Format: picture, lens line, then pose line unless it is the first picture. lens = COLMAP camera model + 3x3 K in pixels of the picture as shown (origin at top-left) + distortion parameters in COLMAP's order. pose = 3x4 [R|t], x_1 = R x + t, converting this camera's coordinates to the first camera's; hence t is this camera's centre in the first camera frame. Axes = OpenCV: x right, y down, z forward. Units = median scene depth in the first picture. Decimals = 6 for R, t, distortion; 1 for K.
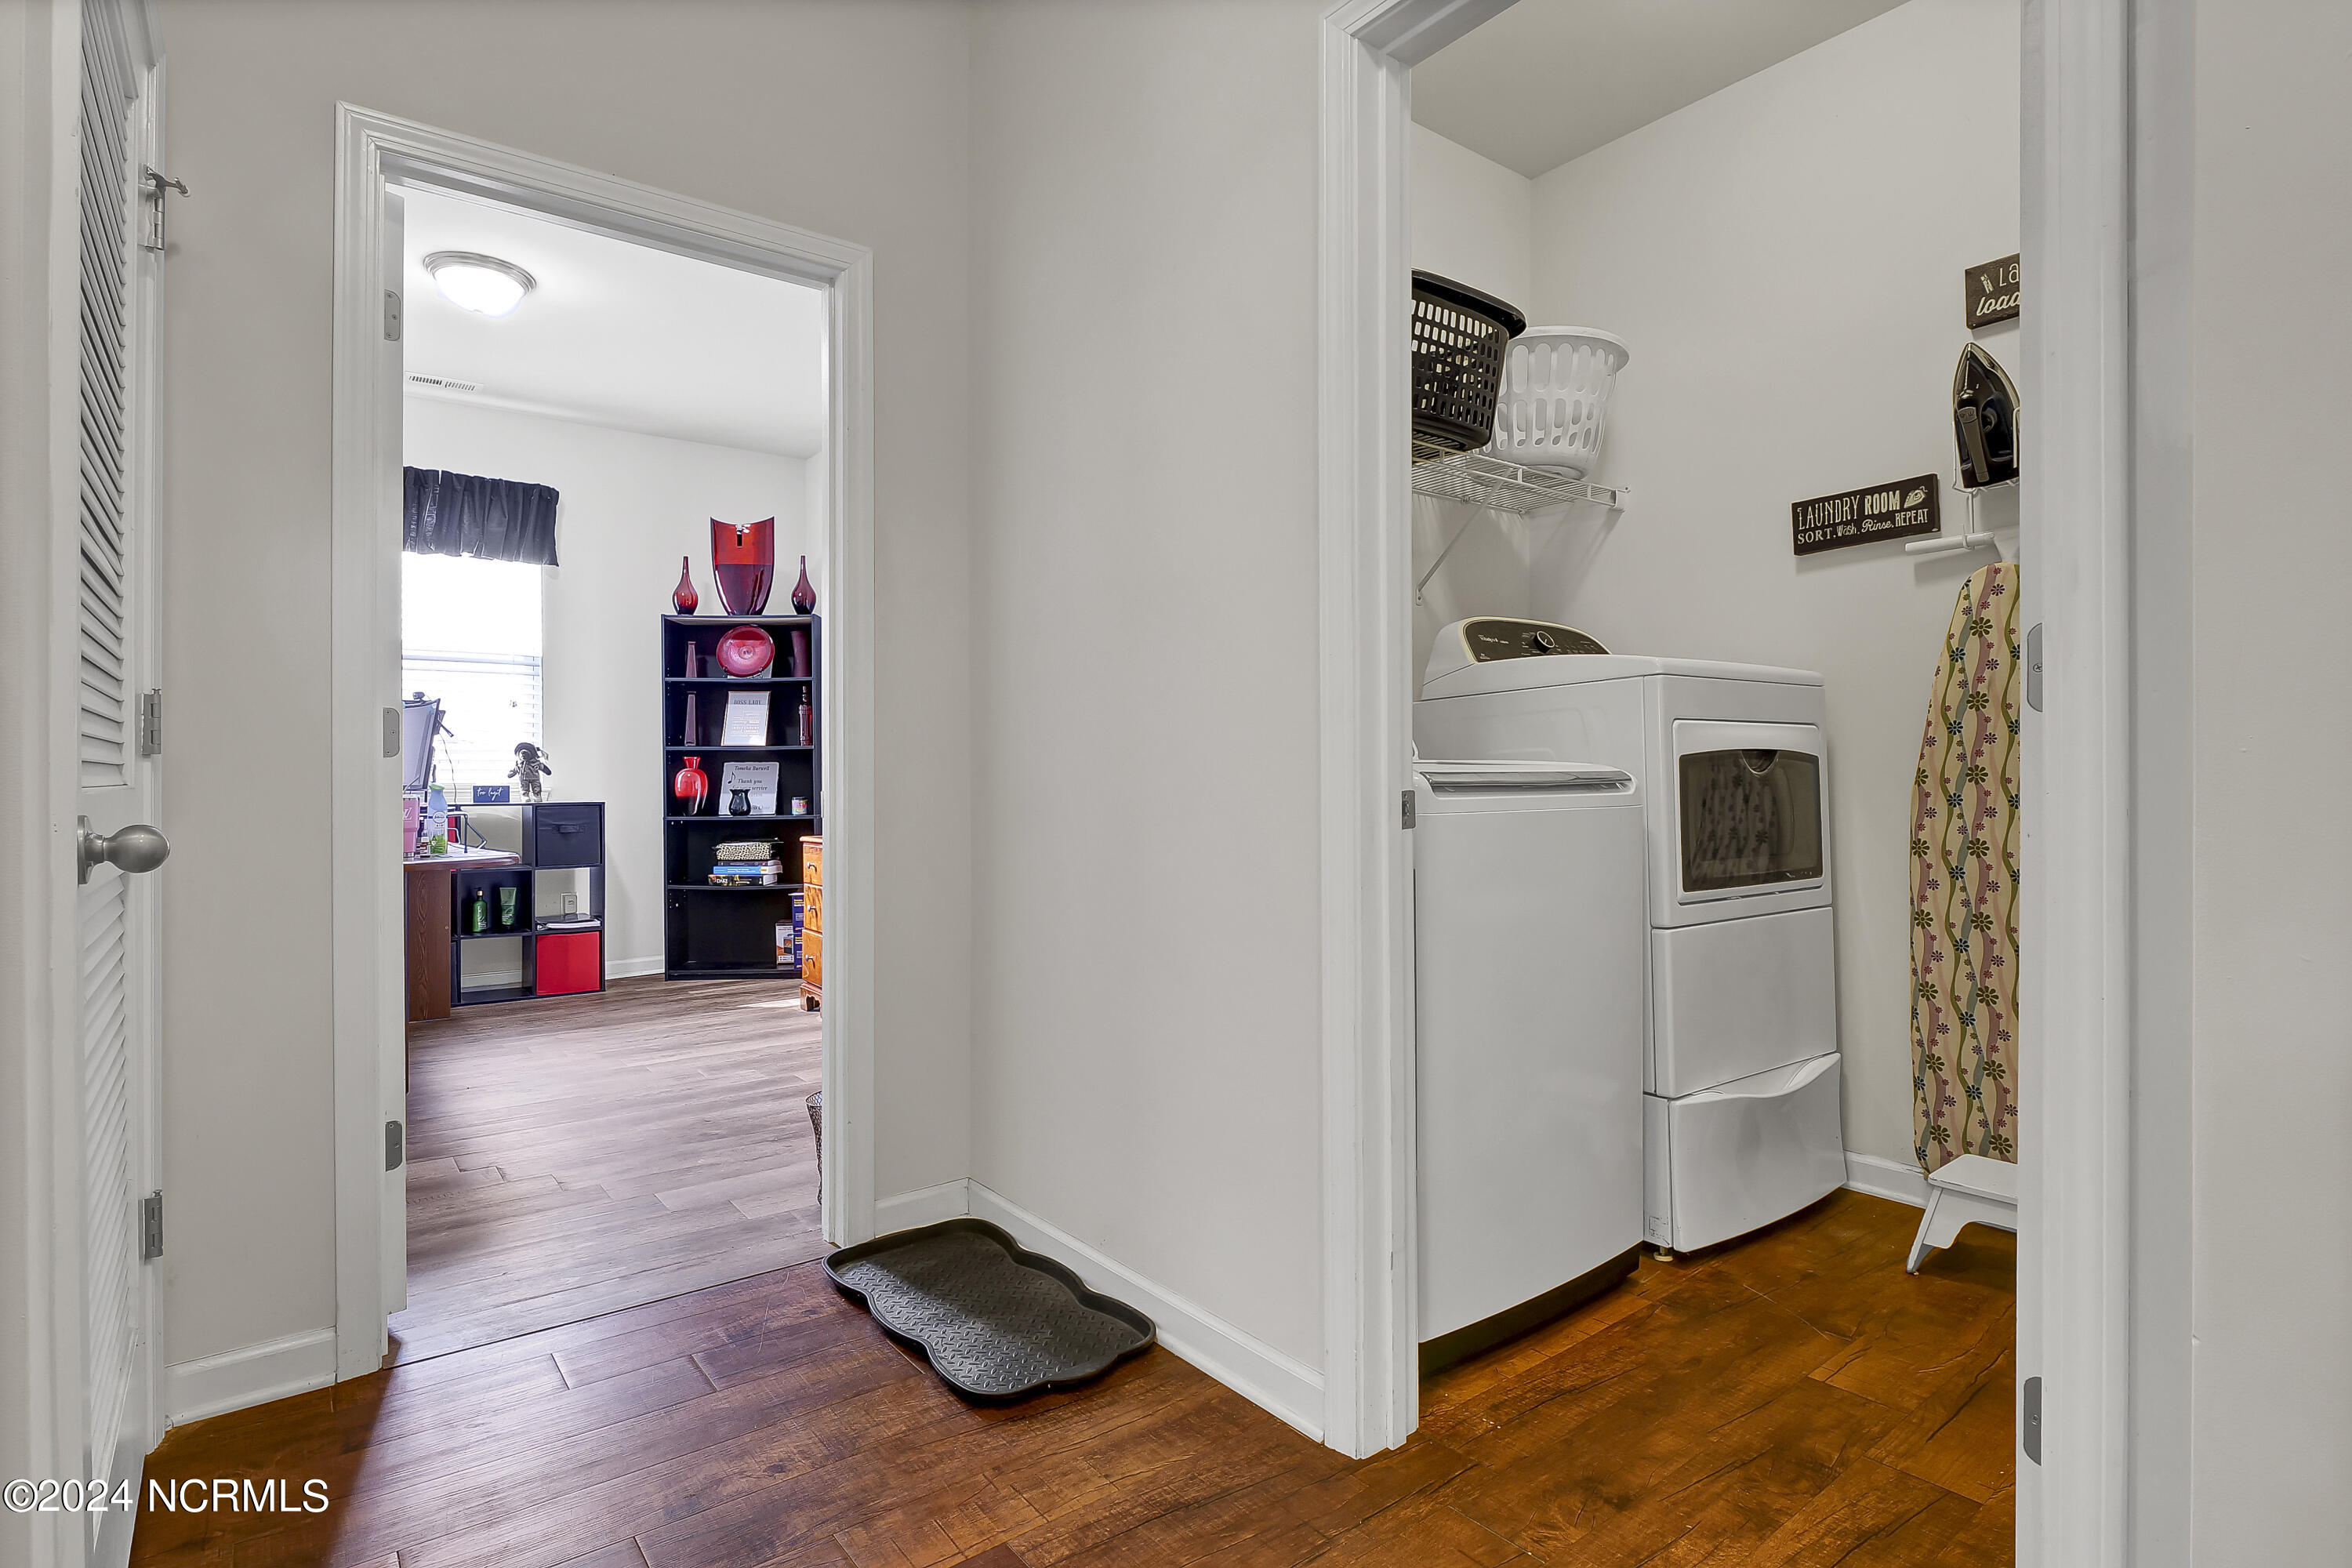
lens RADIAL K [[1187.0, 0, 1155.1], [0, 1187.0, 782.8], [0, 0, 1]] dist [-0.001672, 0.000307]
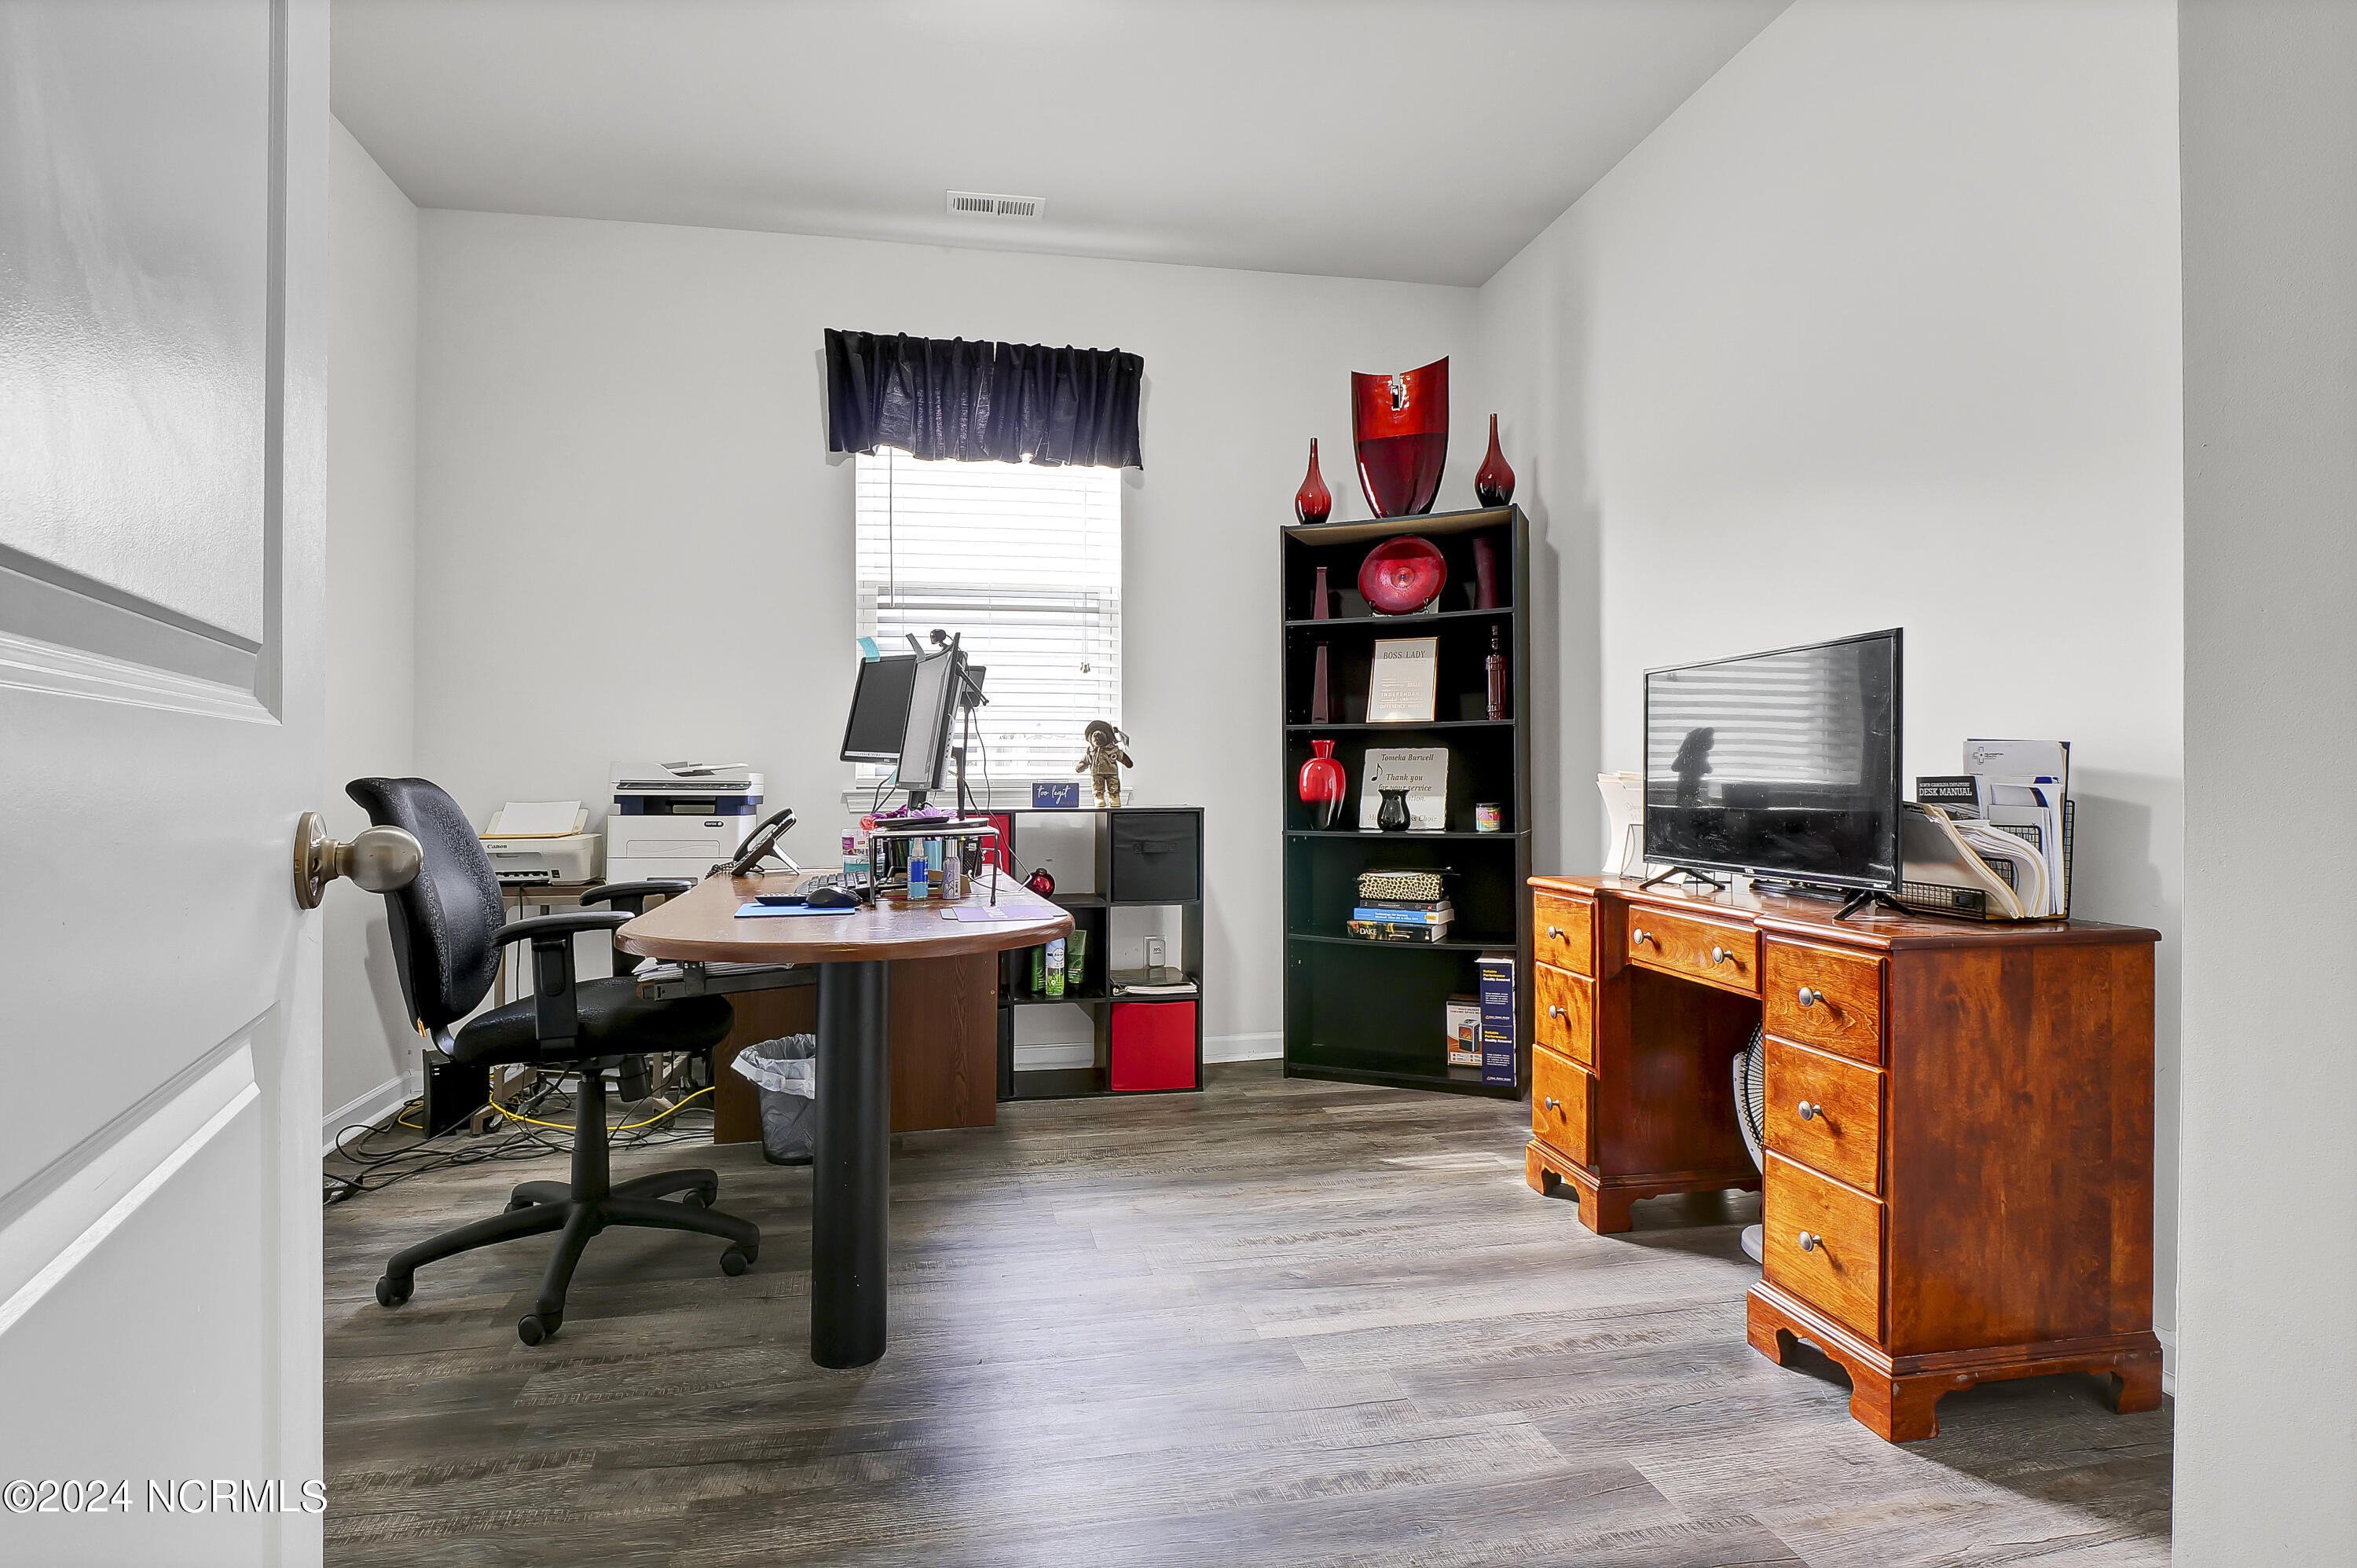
lens RADIAL K [[1189.5, 0, 1177.7], [0, 1189.5, 784.8], [0, 0, 1]] dist [-0.001672, 0.000307]
pose [[0.903979, 0.002987, -0.427567, -0.181809], [-0.002304, 0.999995, 0.002113, 0.001787], [0.427571, -0.000925, 0.903981, 0.370531]]
